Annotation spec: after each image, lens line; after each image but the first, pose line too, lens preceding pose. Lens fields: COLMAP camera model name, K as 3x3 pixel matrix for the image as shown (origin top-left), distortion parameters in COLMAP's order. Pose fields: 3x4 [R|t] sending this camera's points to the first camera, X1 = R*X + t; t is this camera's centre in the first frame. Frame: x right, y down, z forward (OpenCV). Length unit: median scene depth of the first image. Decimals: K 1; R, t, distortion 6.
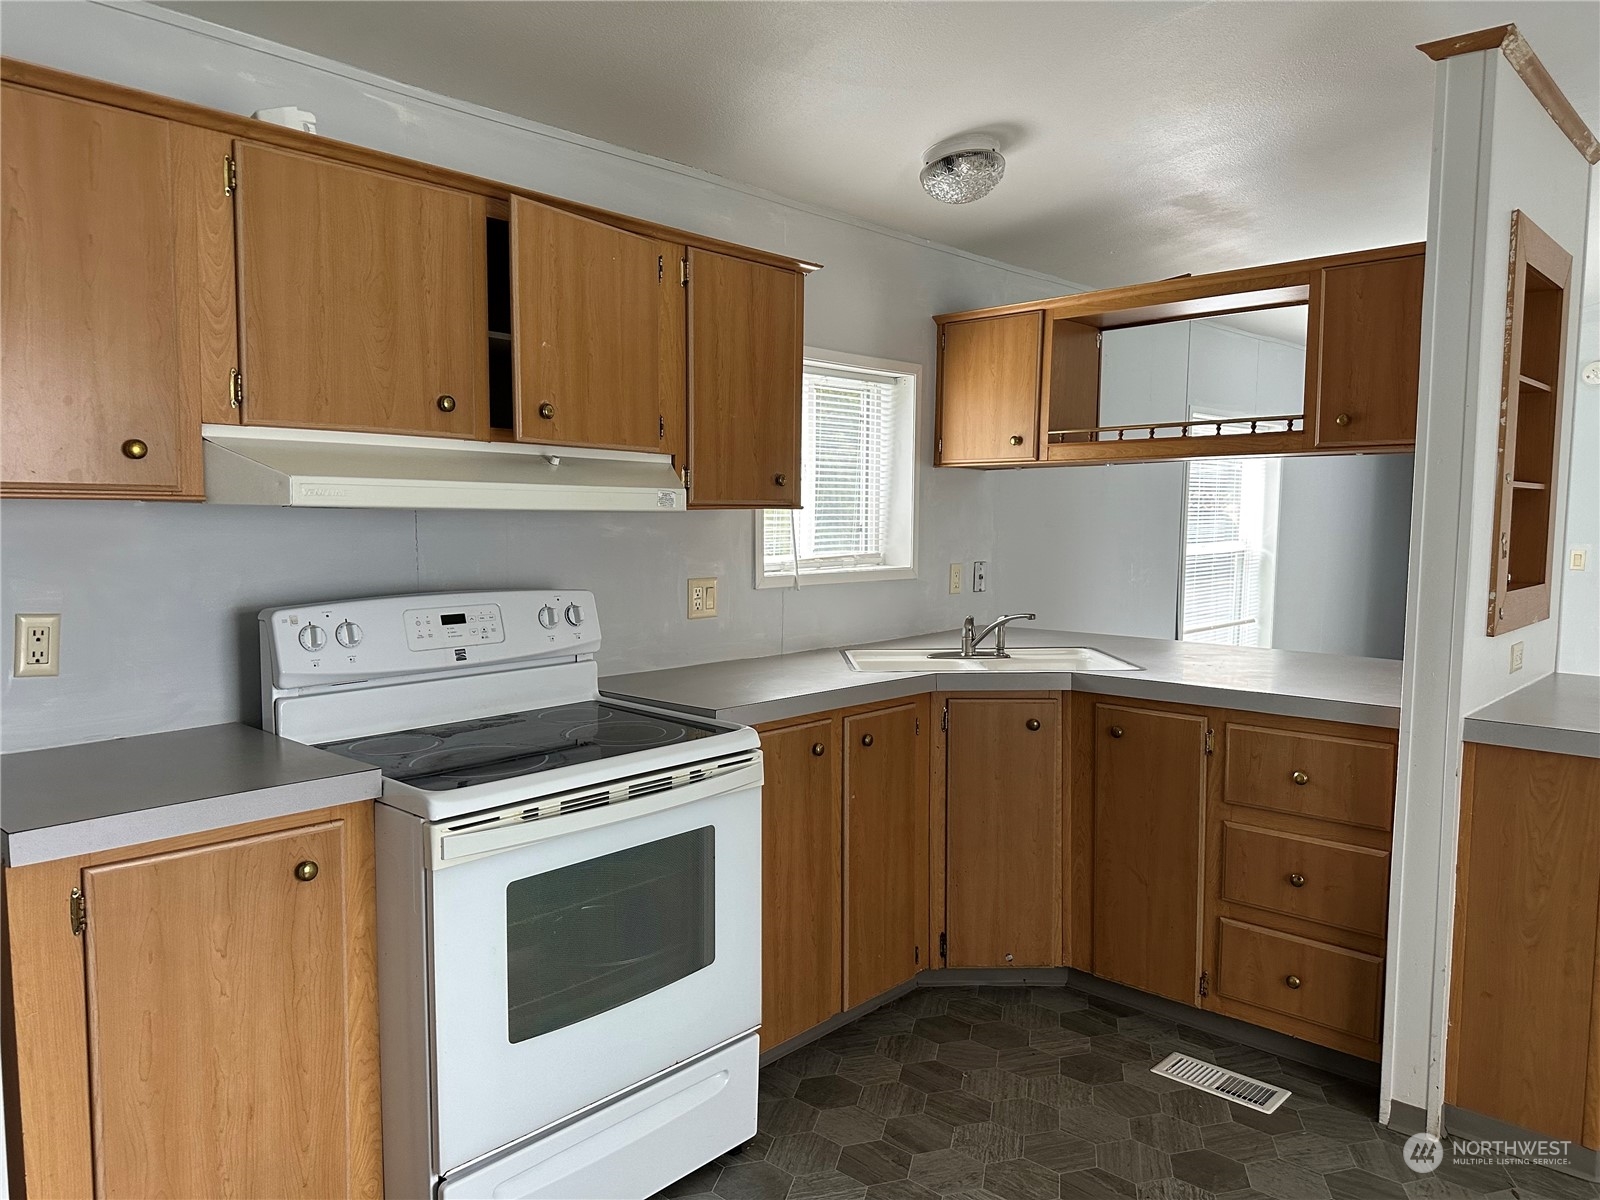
lens RADIAL K [[1117.1, 0, 800.0], [0, 1117.1, 600.0], [0, 0, 1]] dist [0.043965, -0.056524]
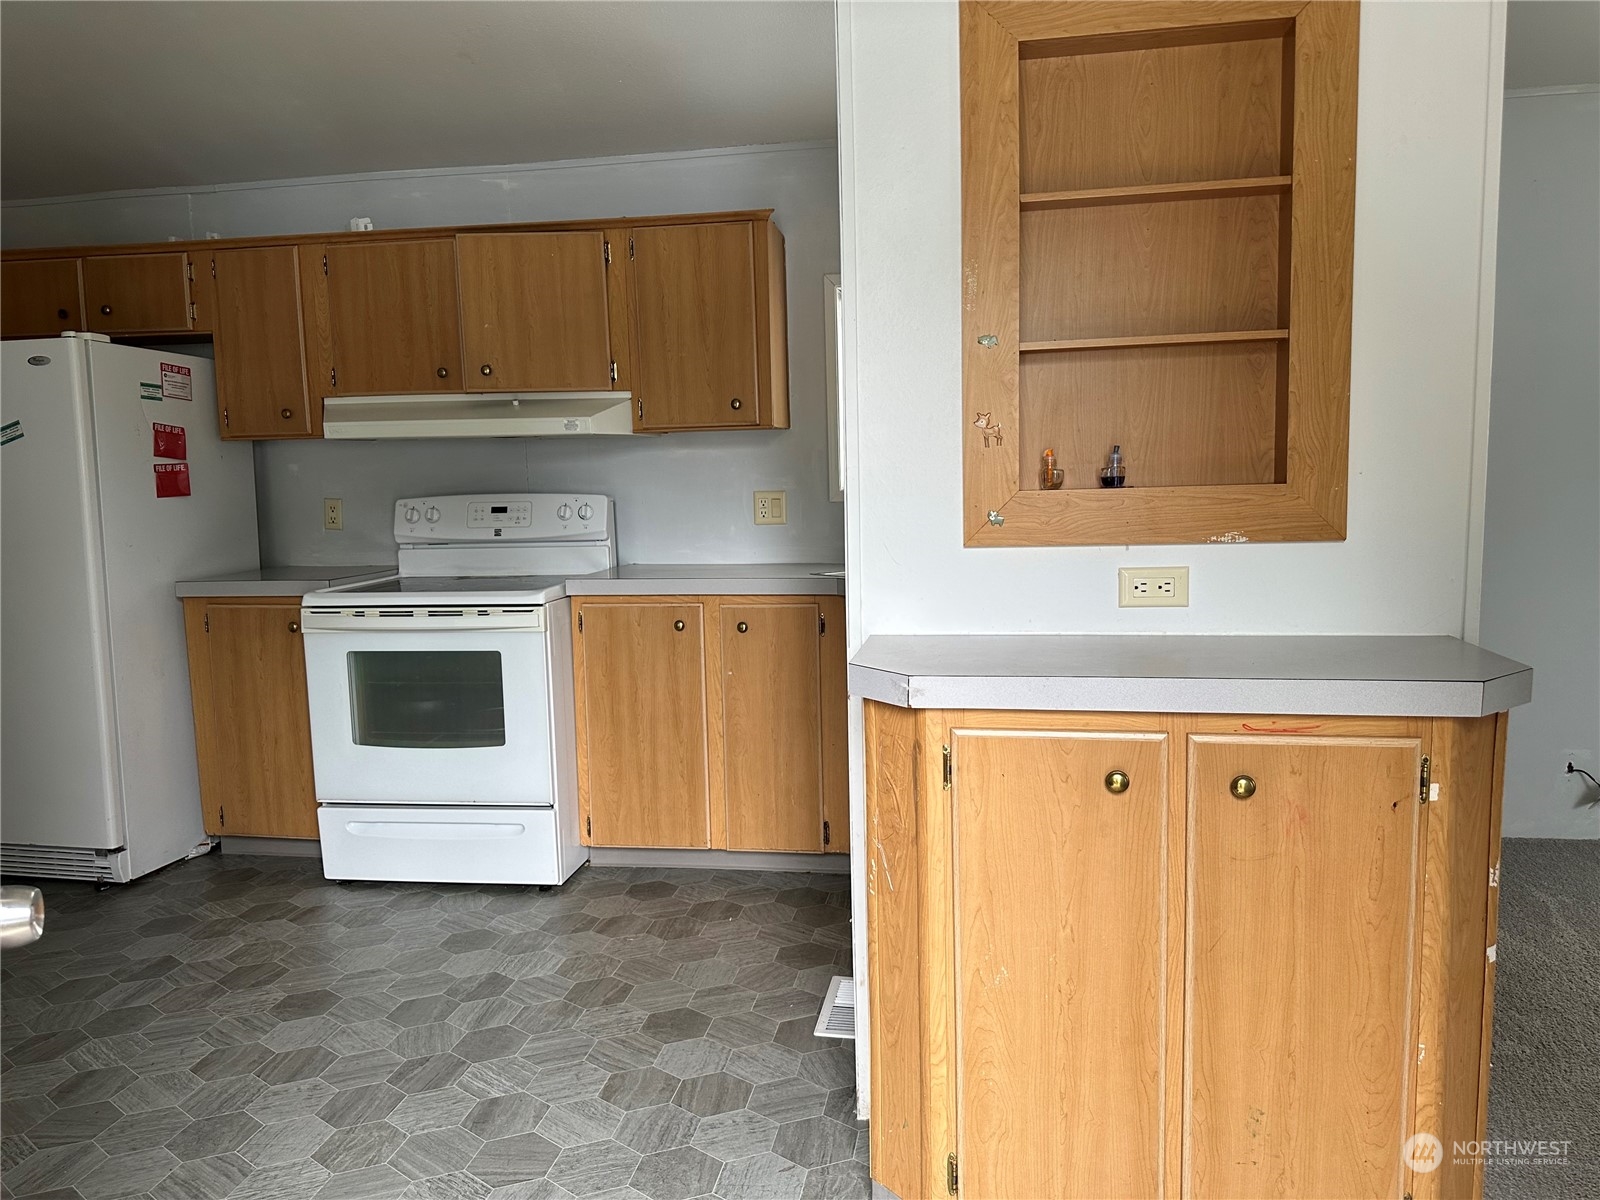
lens RADIAL K [[1108.0, 0, 800.0], [0, 1108.0, 600.0], [0, 0, 1]] dist [0.149725, -0.328418]
pose [[0.556179, 0.073136, -0.827838, 1.209221], [-0.040602, 0.997322, 0.060831, 0.029991], [0.830070, -0.000221, 0.557659, 0.468859]]
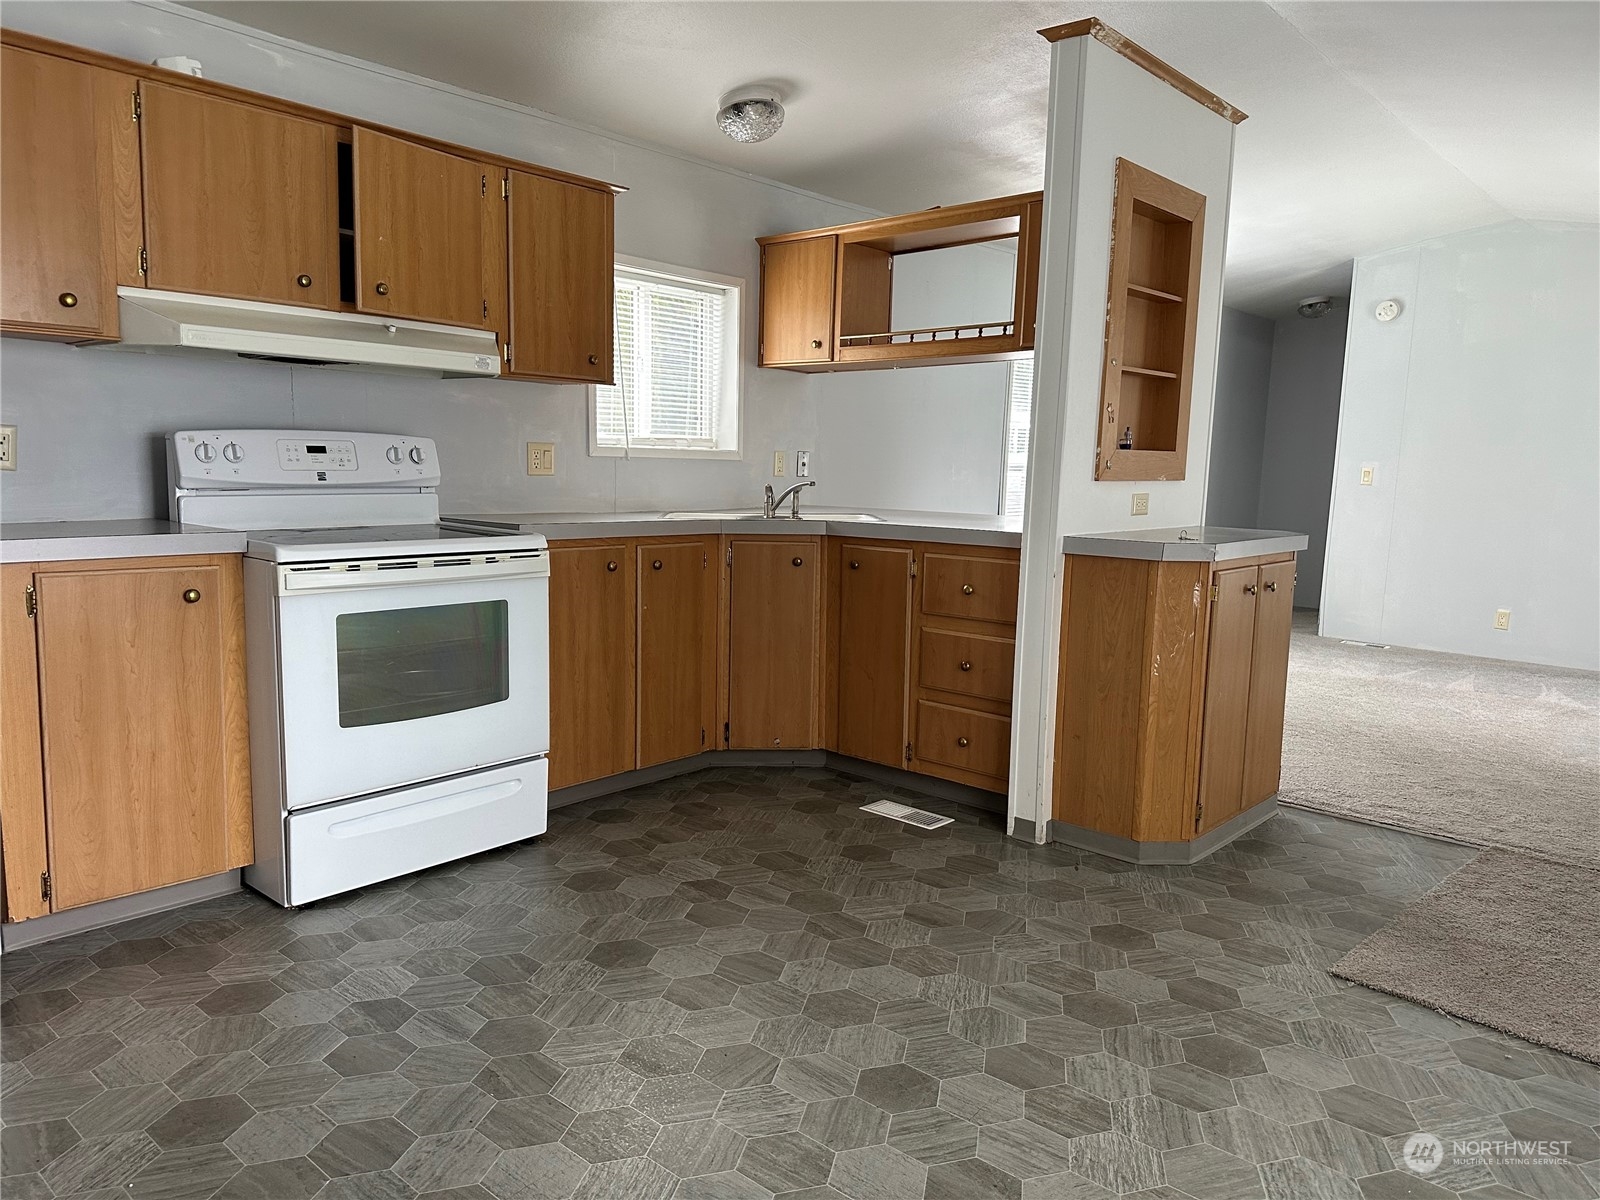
lens RADIAL K [[1112.3, 0, 805.3], [0, 1112.3, 600.7], [0, 0, 1]] dist [0.047824, -0.061609]
pose [[0.999442, 0.016040, 0.029312, 0.227159], [-0.017424, 0.998714, 0.047606, 0.120453], [-0.028511, -0.048090, 0.998436, -0.342485]]
